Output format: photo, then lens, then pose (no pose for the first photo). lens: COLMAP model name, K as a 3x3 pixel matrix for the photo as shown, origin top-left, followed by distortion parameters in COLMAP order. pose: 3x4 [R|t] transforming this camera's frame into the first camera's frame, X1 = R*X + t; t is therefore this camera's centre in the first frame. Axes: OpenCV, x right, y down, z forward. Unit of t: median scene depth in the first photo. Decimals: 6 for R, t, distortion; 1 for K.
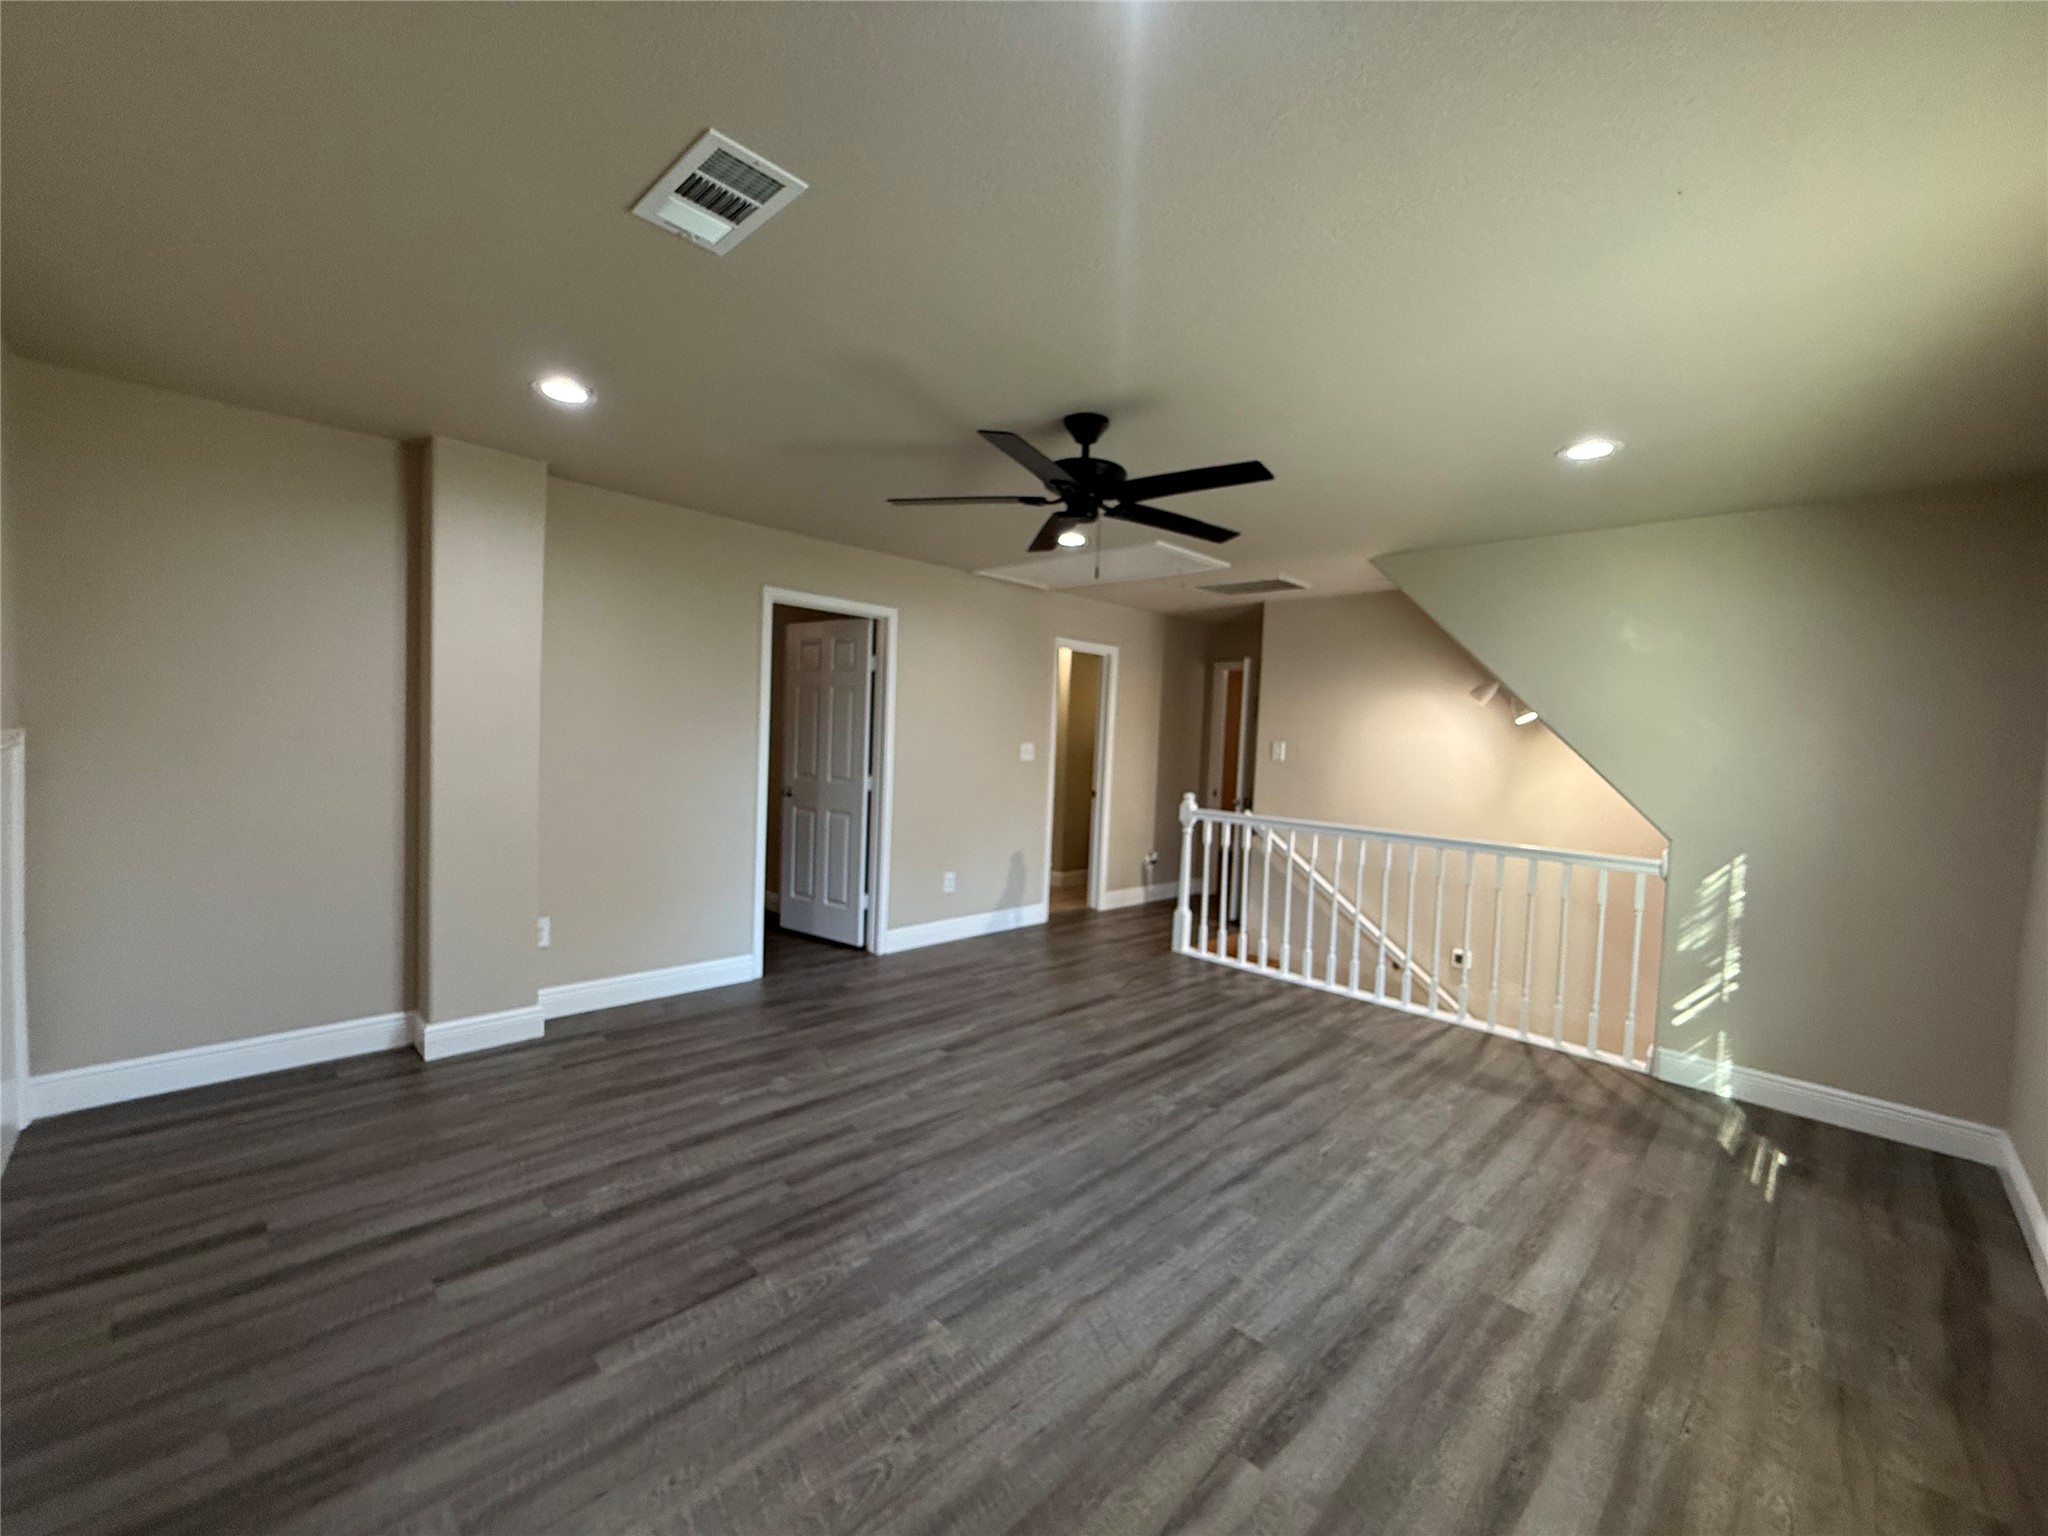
lens RADIAL K [[814.7, 0, 1016.2], [0, 814.7, 771.2], [0, 0, 1]] dist [-0.000978, 0.000357]
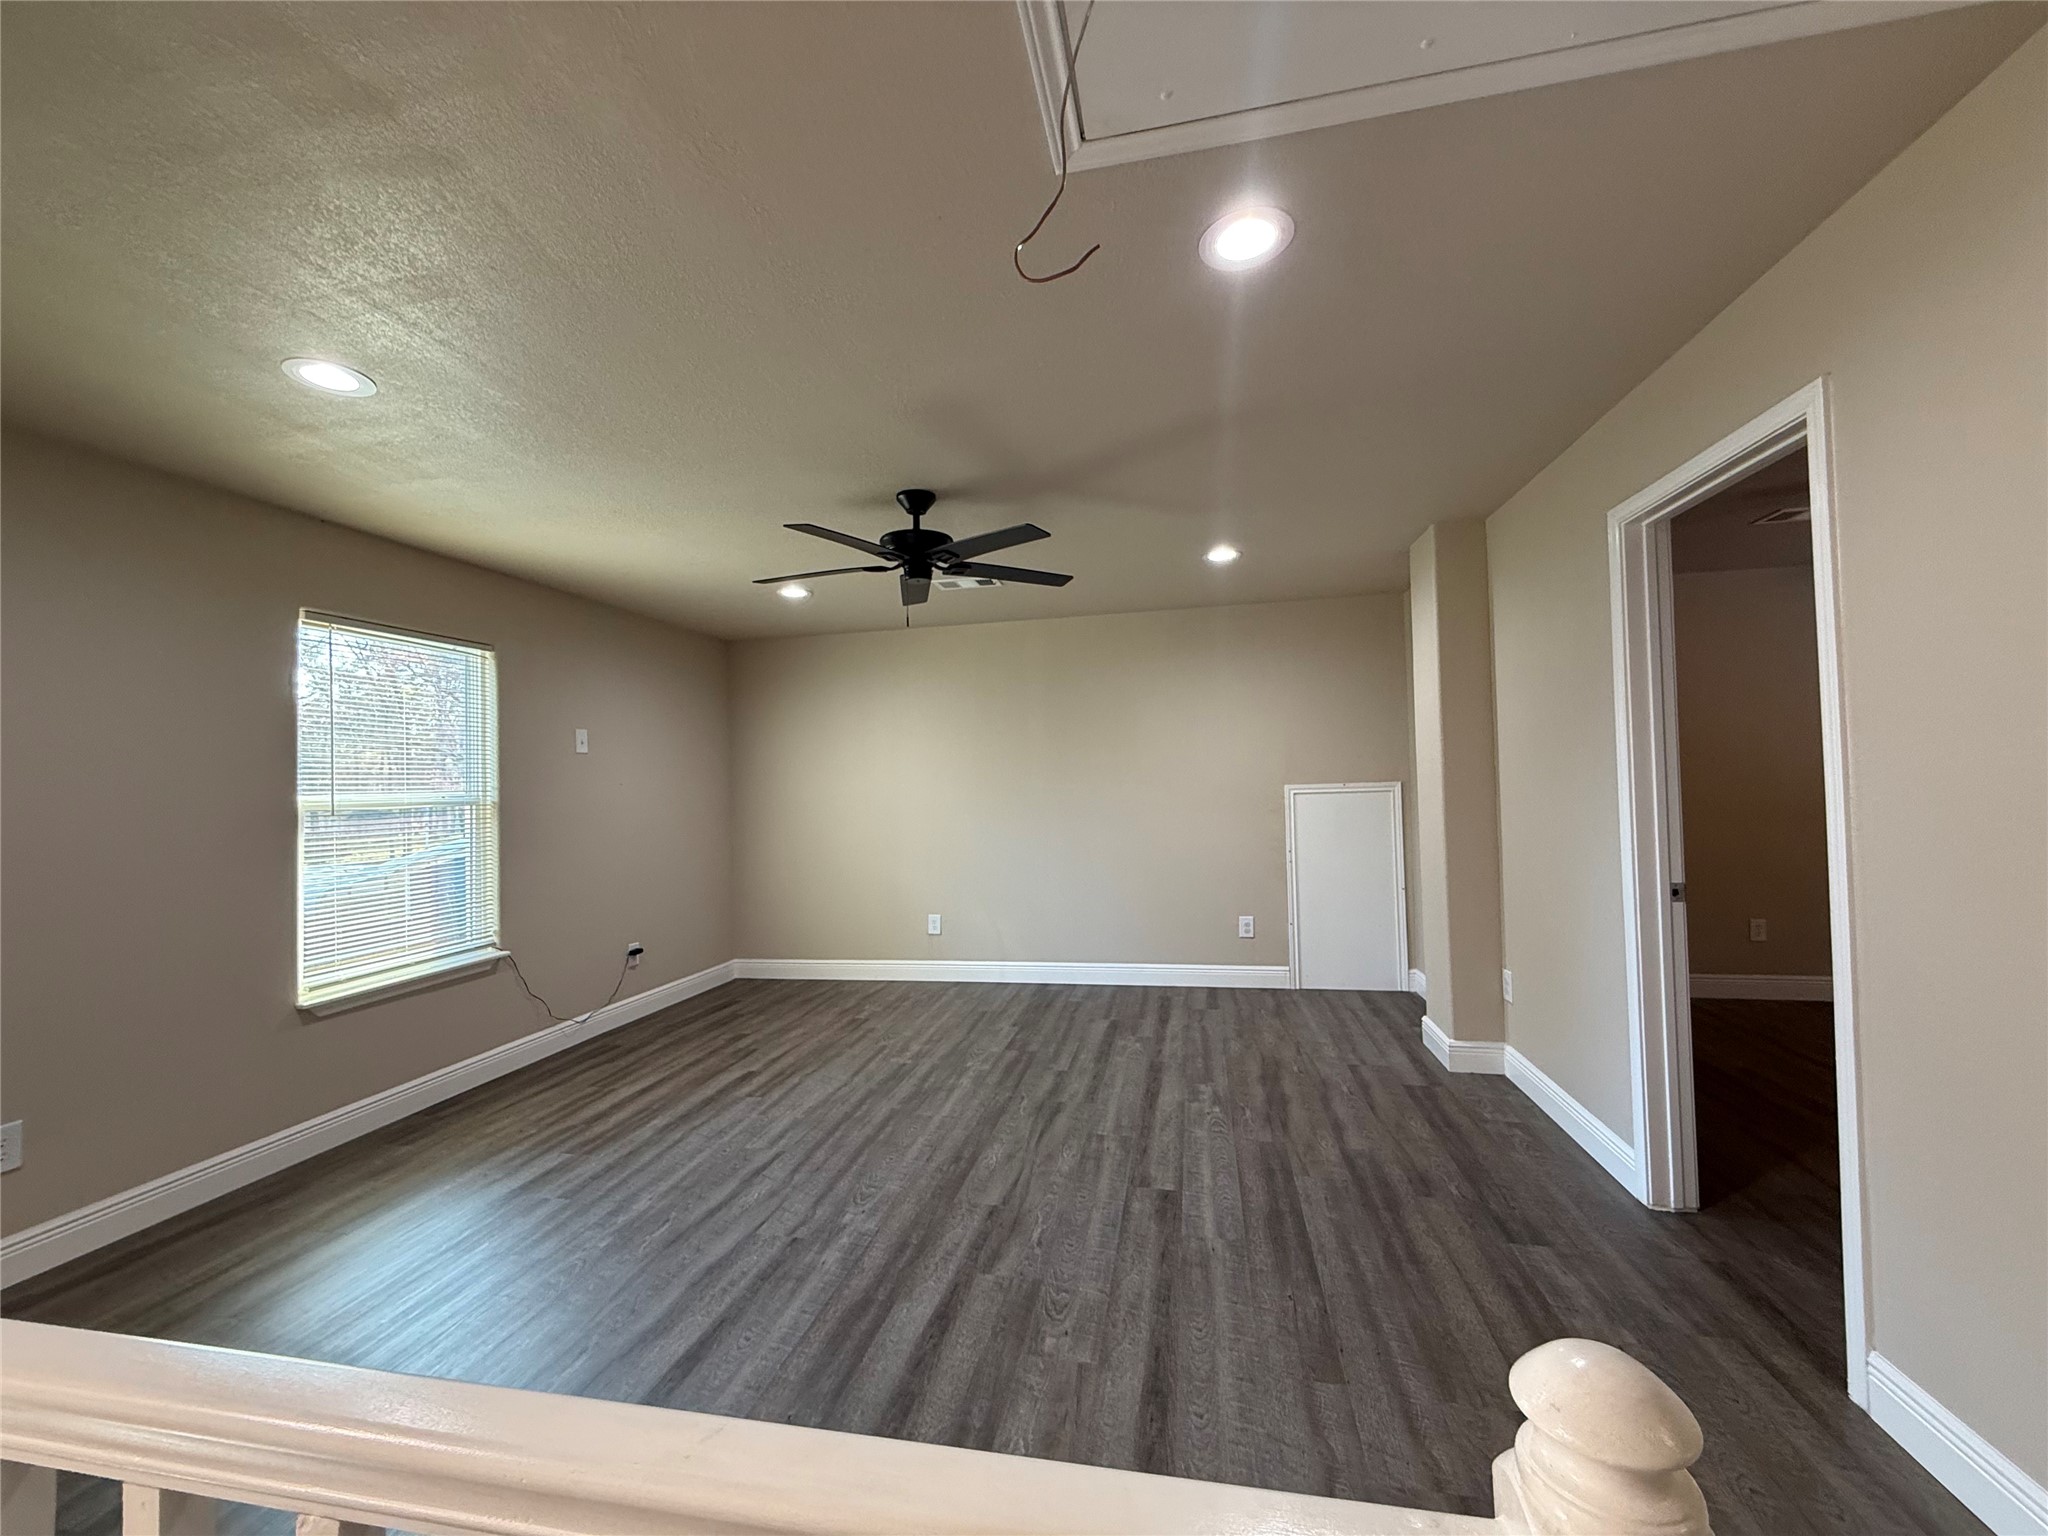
lens RADIAL K [[814.7, 0, 1016.2], [0, 814.7, 771.2], [0, 0, 1]] dist [-0.000978, 0.000357]
pose [[-0.836054, -0.029413, -0.547857, 0.606939], [-0.032829, 0.999455, -0.003560, -0.041510], [0.547663, 0.015010, -0.836564, 2.112062]]
